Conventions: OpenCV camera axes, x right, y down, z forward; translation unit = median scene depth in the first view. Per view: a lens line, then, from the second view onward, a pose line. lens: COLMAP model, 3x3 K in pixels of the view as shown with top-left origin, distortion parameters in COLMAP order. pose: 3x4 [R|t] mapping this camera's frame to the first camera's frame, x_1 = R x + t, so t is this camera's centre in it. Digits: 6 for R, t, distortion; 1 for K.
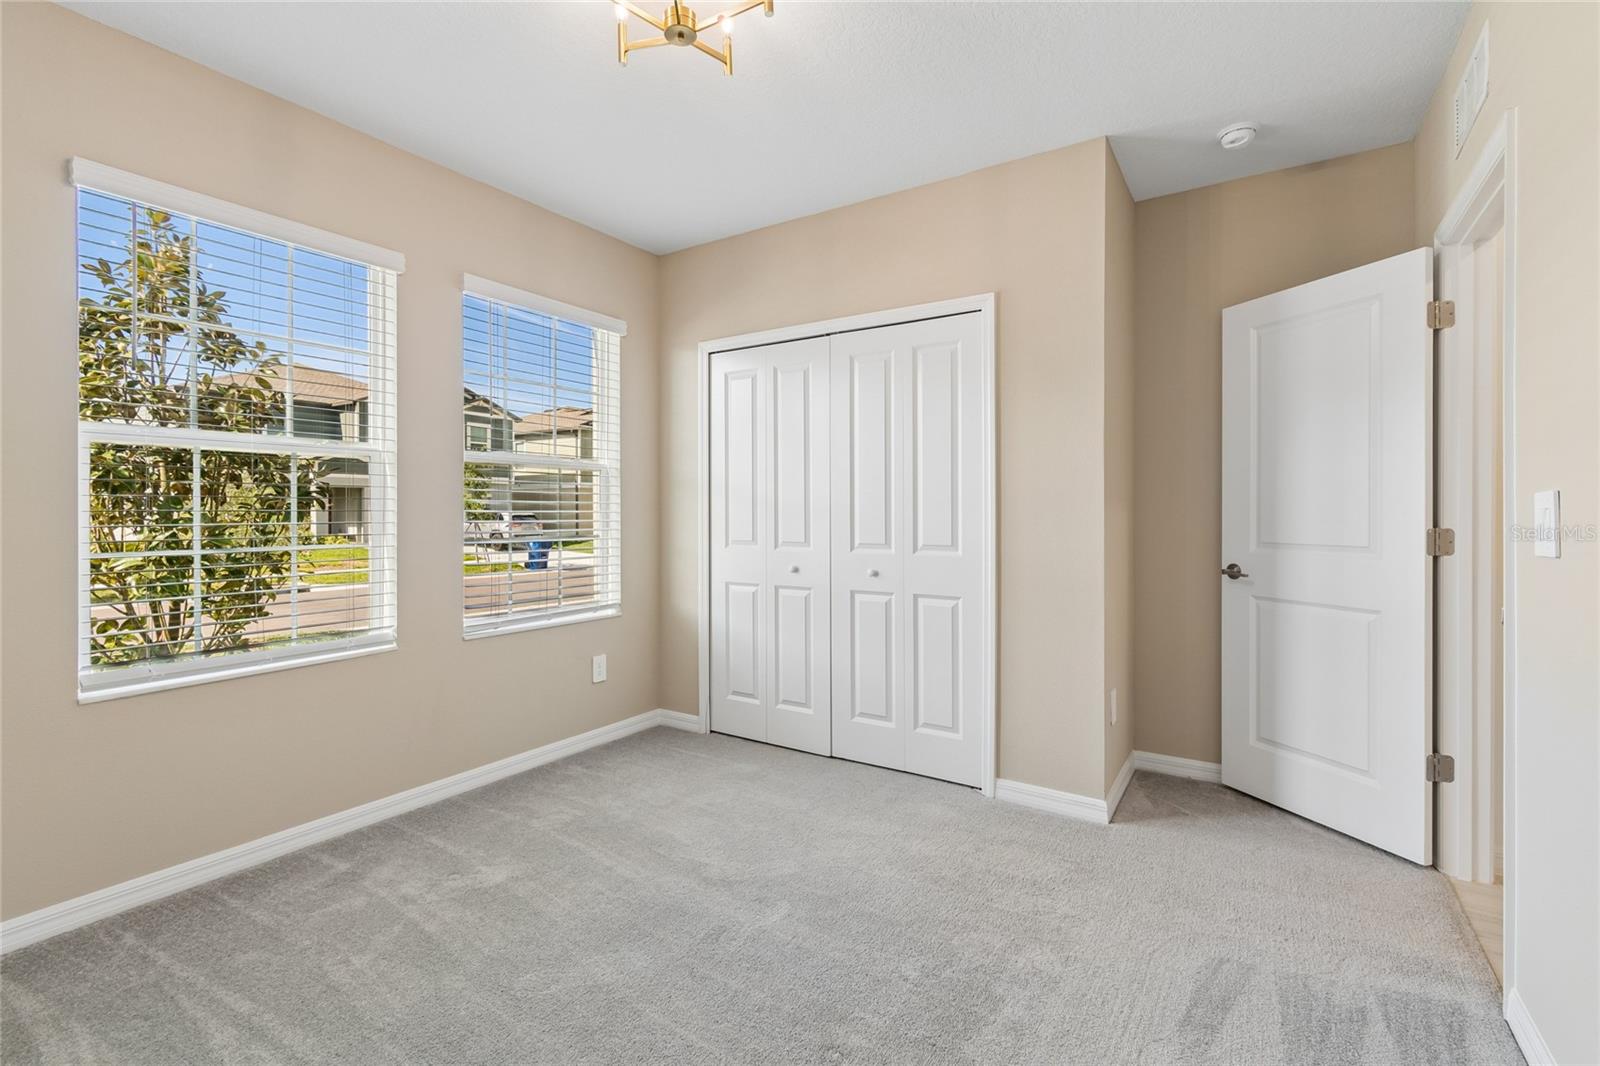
lens RADIAL K [[717.7, 0, 771.9], [0, 717.7, 512.7], [0, 0, 1]] dist [-0.005365, -0.000849]
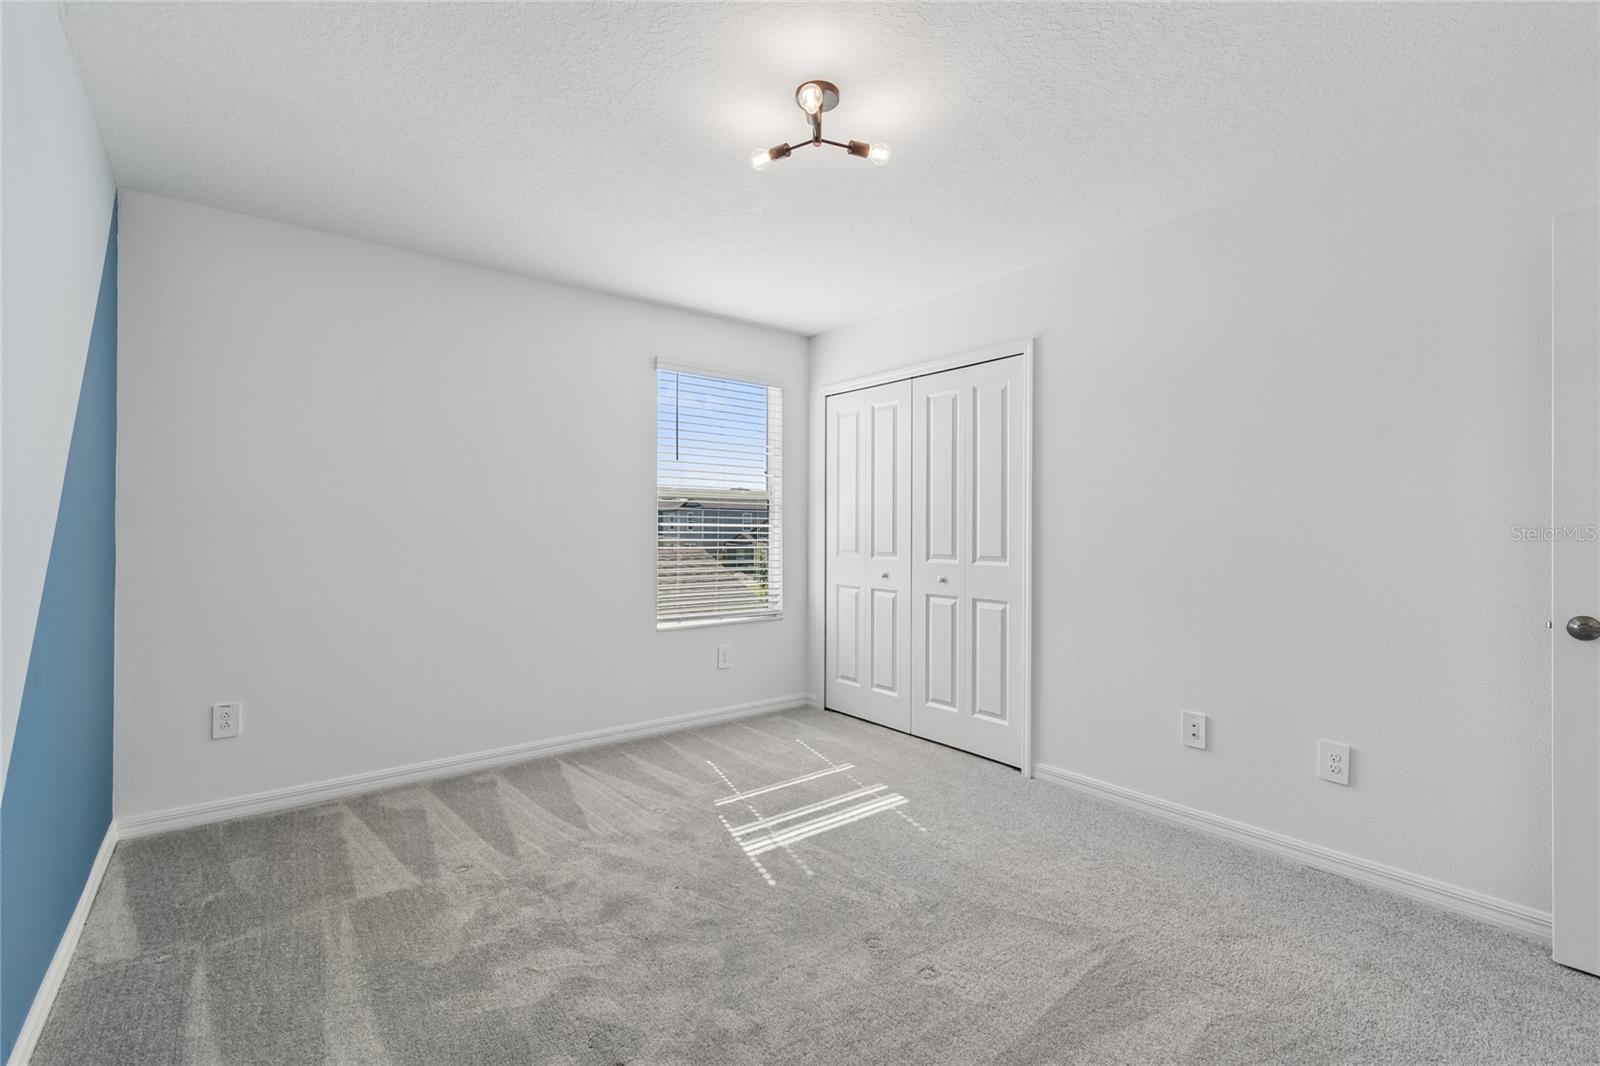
lens RADIAL K [[717.7, 0, 797.0], [0, 717.7, 521.6], [0, 0, 1]] dist [-0.005365, -0.000849]
pose [[0.948586, 0.002992, -0.316505, 0.281964], [-0.005408, 0.999963, -0.006757, -0.001687], [0.316473, 0.008121, 0.948567, -0.186928]]
